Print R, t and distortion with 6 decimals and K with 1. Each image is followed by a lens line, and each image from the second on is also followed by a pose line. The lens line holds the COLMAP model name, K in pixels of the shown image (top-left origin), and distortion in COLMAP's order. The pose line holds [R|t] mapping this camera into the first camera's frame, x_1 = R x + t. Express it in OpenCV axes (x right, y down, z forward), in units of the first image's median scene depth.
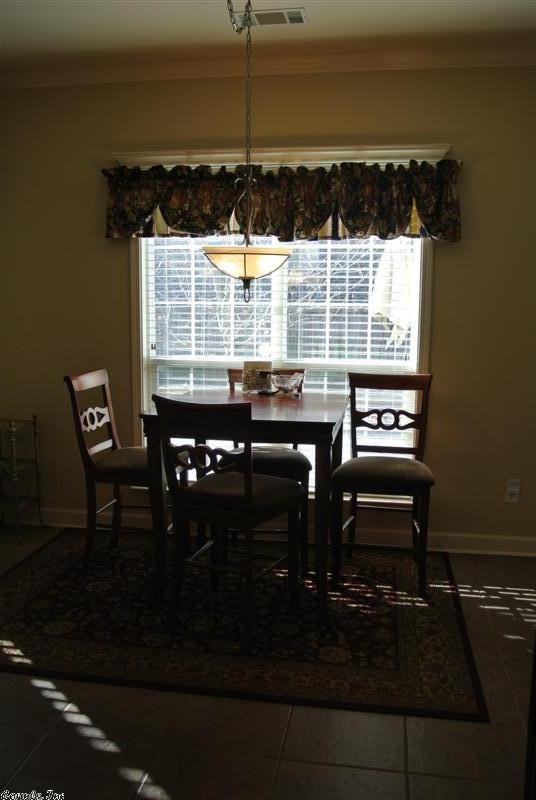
lens RADIAL K [[676.6, 0, 268.0], [0, 676.6, 400.0], [0, 0, 1]] dist [-0.068188, 0.003496]
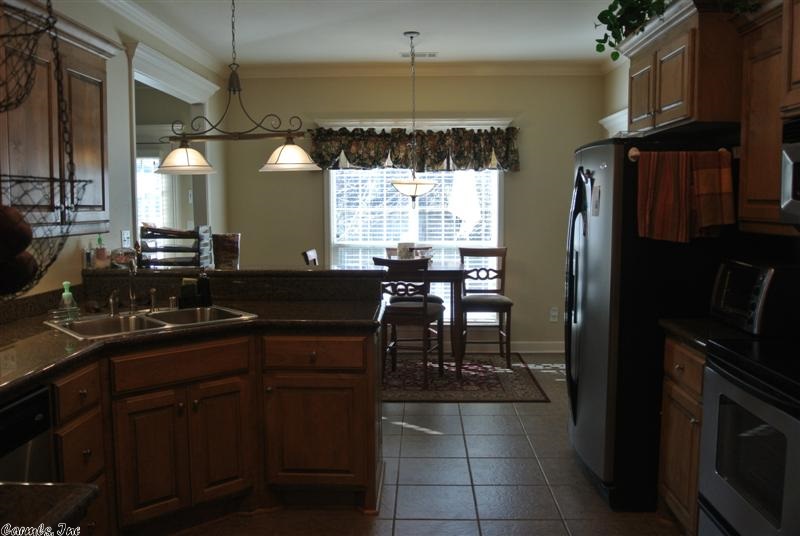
lens RADIAL K [[676.6, 0, 400.0], [0, 676.6, 268.0], [0, 0, 1]] dist [-0.068188, 0.003496]
pose [[0.990086, -0.026679, 0.137907, -0.271313], [0.033842, 0.998183, -0.049862, 0.092384], [-0.136326, 0.054035, 0.989189, -0.688021]]
